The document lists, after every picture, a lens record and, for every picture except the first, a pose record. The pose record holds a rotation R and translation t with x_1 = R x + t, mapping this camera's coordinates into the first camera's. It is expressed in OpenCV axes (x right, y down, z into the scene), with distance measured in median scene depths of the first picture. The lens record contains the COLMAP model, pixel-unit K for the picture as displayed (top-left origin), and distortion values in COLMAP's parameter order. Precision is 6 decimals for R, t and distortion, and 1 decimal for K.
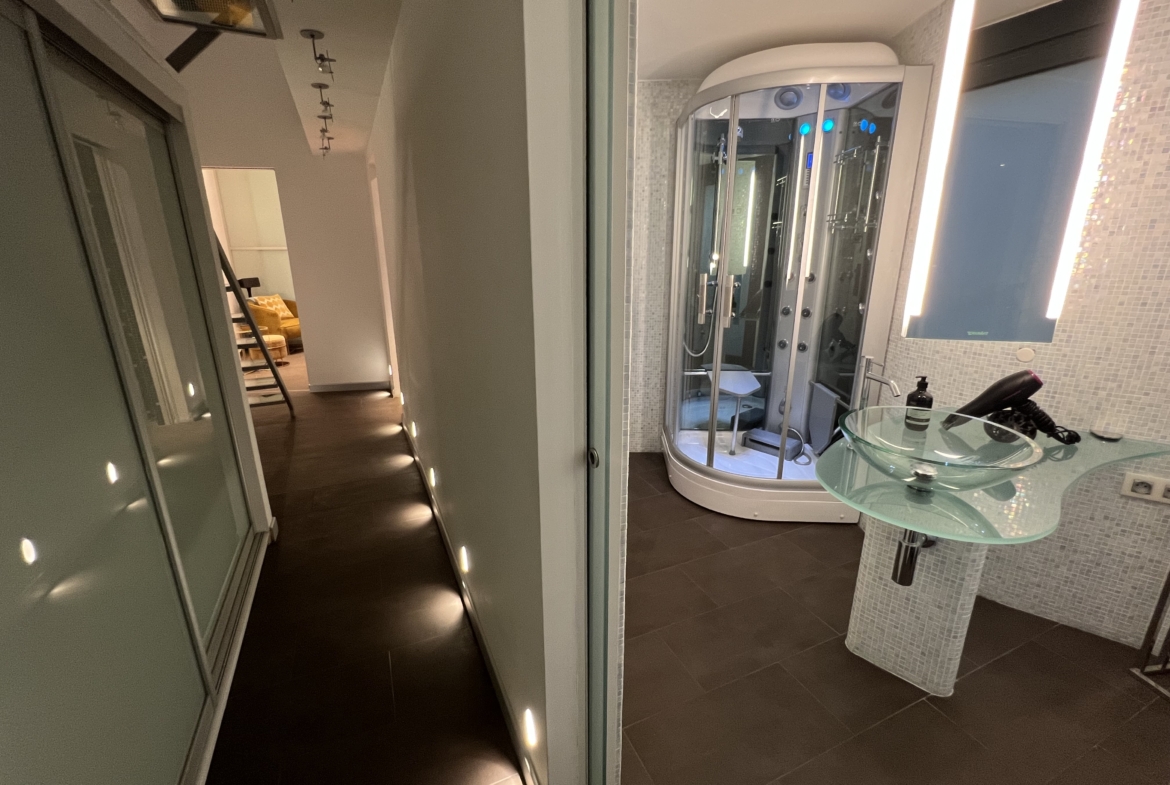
lens RADIAL K [[503.5, 0, 589.7], [0, 503.5, 392.9], [0, 0, 1]] dist [-0.000252, 0.000614]
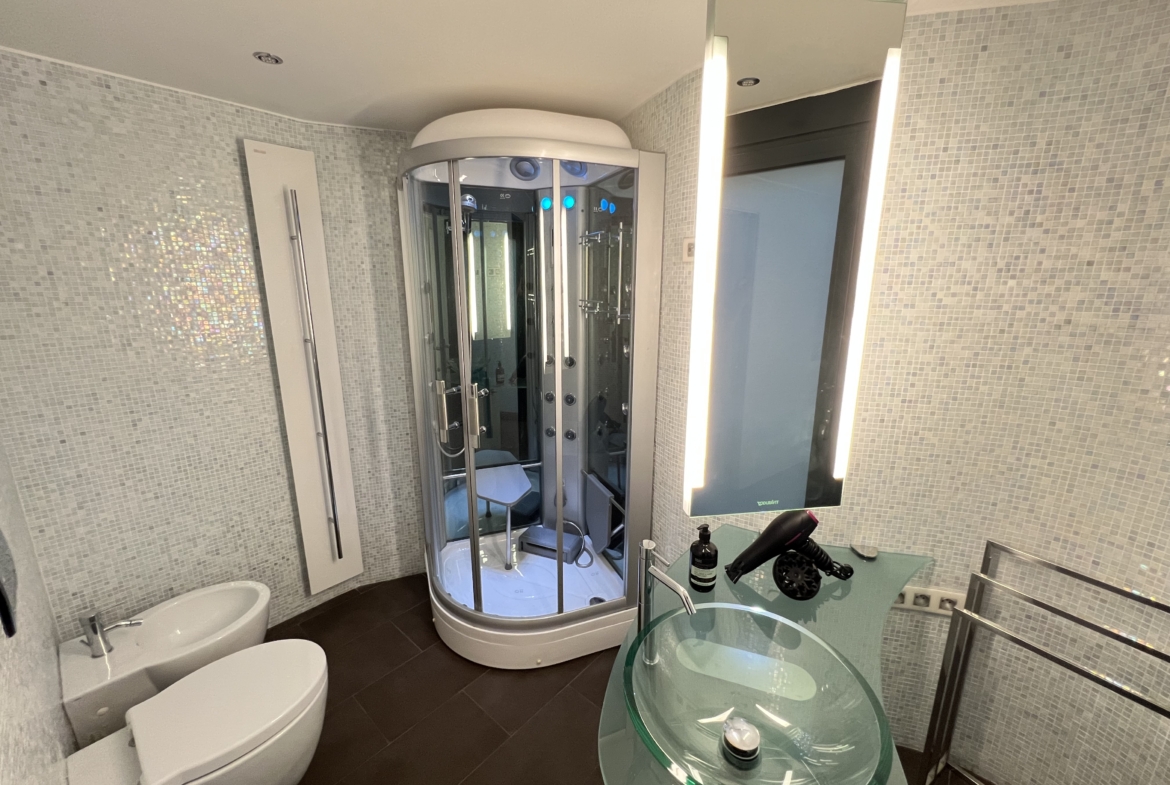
lens RADIAL K [[467.6, 0, 586.9], [0, 467.6, 394.8], [0, 0, 1]] dist [-0.001701, 0.000877]
pose [[0.909677, -0.089032, 0.405660, 0.129936], [0.109807, 0.993553, -0.028179, -0.159628], [-0.400536, 0.070178, 0.913589, 0.239898]]
